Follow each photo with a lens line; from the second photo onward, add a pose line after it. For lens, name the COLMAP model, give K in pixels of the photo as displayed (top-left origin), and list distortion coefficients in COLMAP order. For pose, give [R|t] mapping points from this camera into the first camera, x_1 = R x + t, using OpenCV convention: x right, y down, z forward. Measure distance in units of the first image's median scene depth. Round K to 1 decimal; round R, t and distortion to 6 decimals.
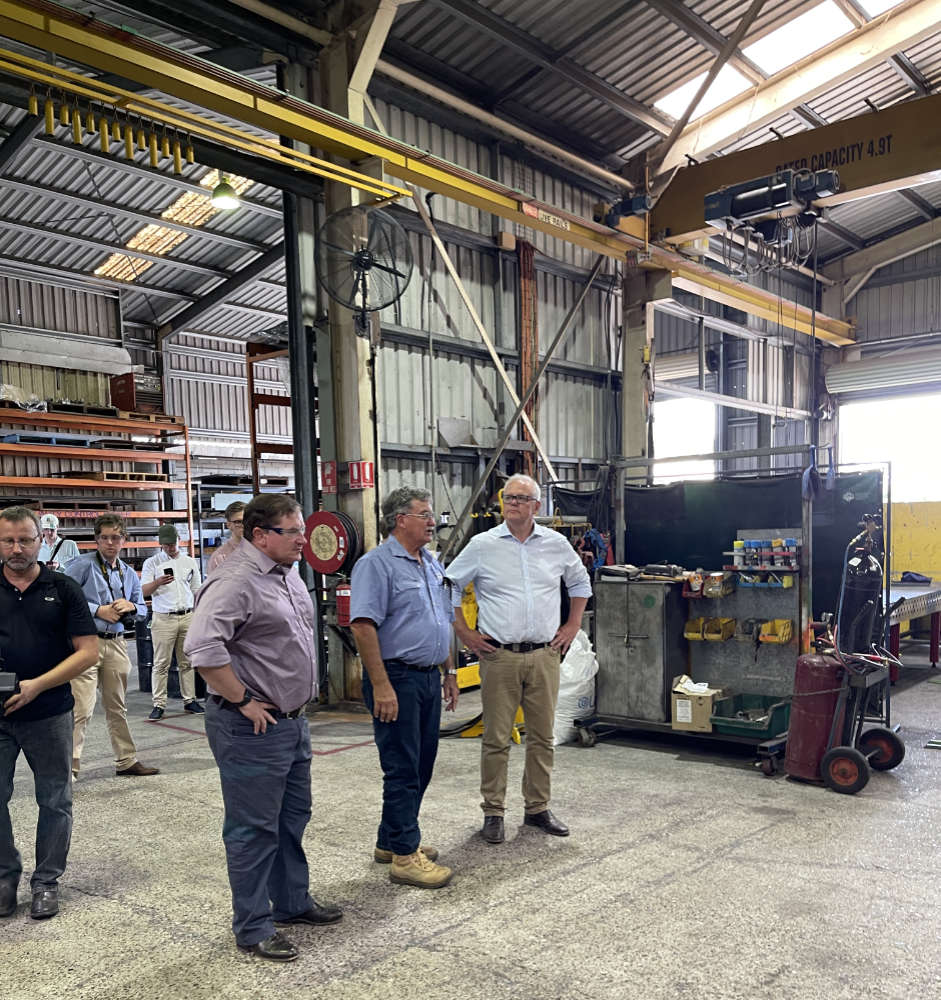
lens RADIAL K [[940.4, 0, 463.4], [0, 940.4, 617.3], [0, 0, 1]] dist [0.021090, 0.000000]
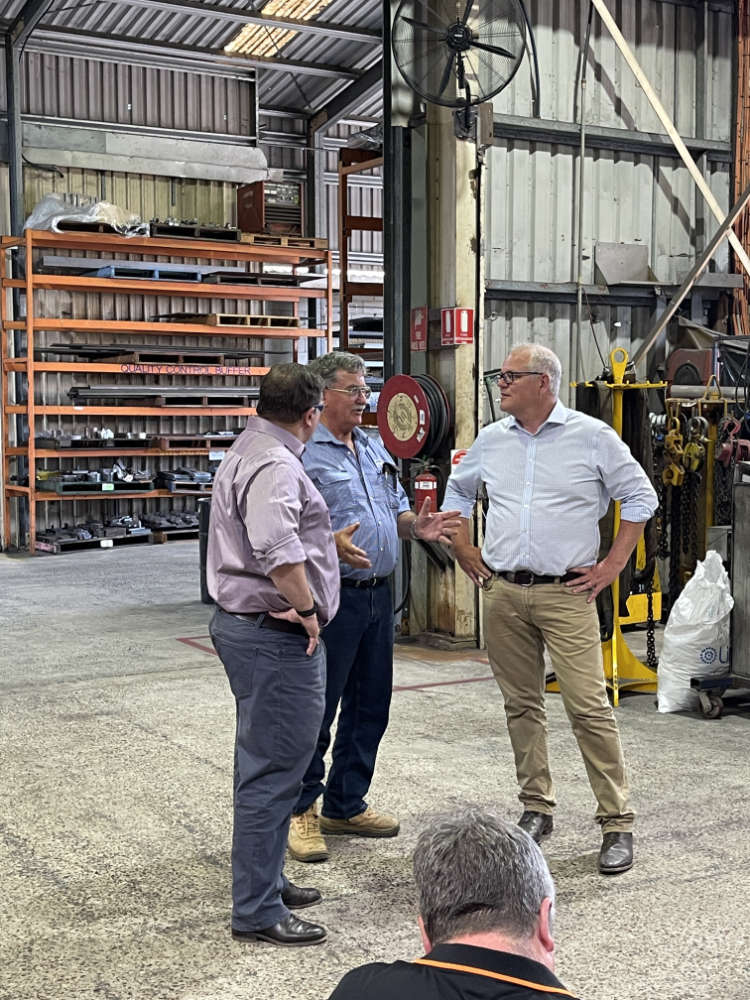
lens RADIAL K [[1417.6, 0, 372.0], [0, 1417.6, 501.5], [0, 0, 1]] dist [0.028794, 0.000000]
pose [[0.951115, 0.042264, -0.305932, 0.151828], [-0.047044, 0.998859, -0.008265, -0.002161], [0.305233, 0.022253, 0.952018, -0.062698]]
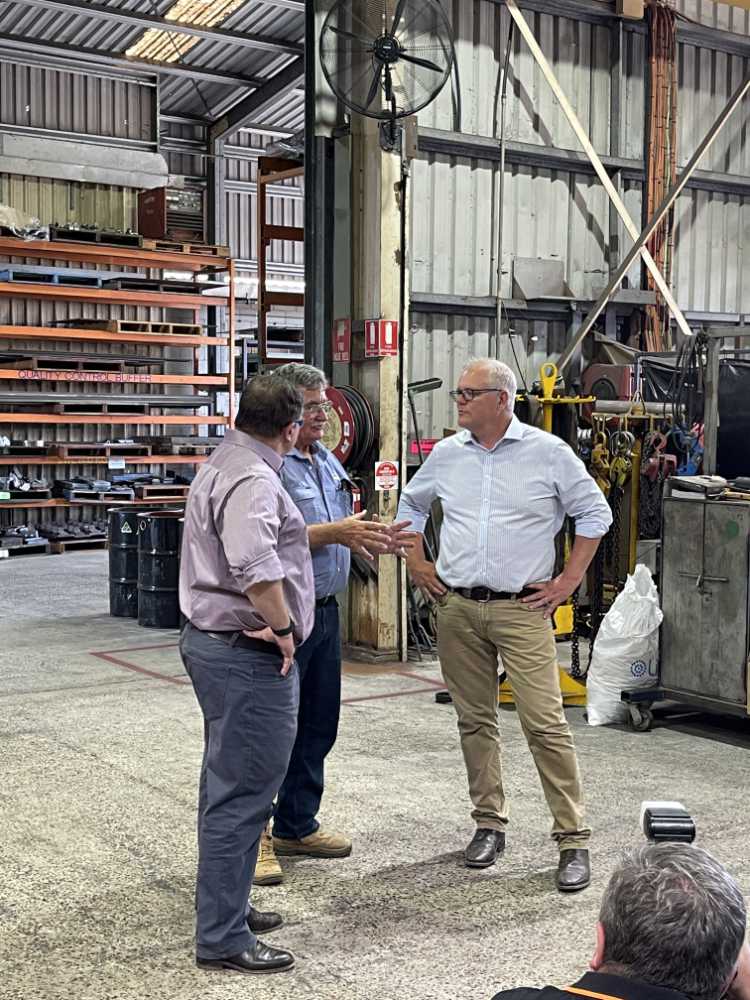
lens RADIAL K [[1417.6, 0, 374.4], [0, 1417.6, 495.9], [0, 0, 1]] dist [0.028794, 0.000000]
pose [[0.973346, 0.044380, -0.225007, 0.123206], [-0.050721, 0.998460, -0.022480, -0.003188], [0.223663, 0.033293, 0.974098, -0.063455]]
